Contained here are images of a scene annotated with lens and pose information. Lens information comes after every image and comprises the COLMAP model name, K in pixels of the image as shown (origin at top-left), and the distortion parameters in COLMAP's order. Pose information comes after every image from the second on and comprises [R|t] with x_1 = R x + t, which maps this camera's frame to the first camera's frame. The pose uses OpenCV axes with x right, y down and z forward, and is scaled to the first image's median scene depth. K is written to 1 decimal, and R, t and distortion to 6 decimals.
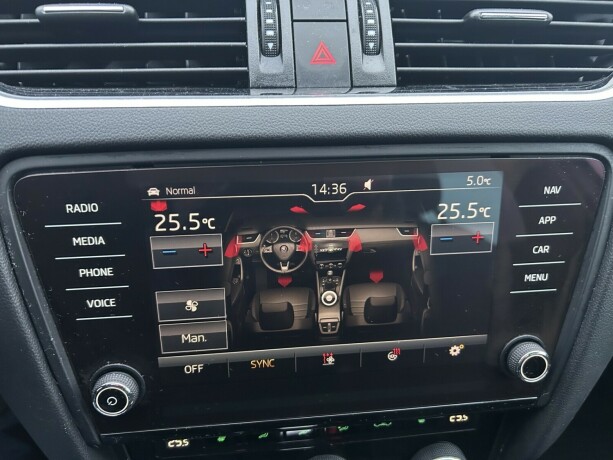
lens RADIAL K [[490.1, 0, 306.5], [0, 490.1, 230.0], [0, 0, 1]] dist [-0.003402, -0.005003]
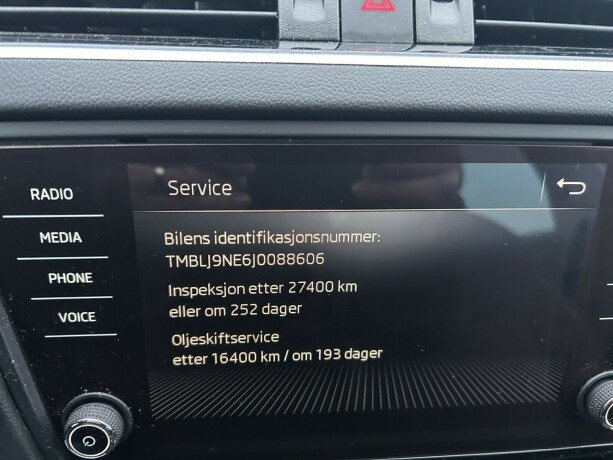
lens RADIAL K [[502.2, 0, 306.5], [0, 502.2, 230.0], [0, 0, 1]] dist [-0.023777, -0.001545]
pose [[0.999133, 0.037524, -0.018056, -0.049094], [-0.036791, 0.998548, 0.039353, -0.032655], [0.019506, -0.038655, 0.999062, 0.228968]]
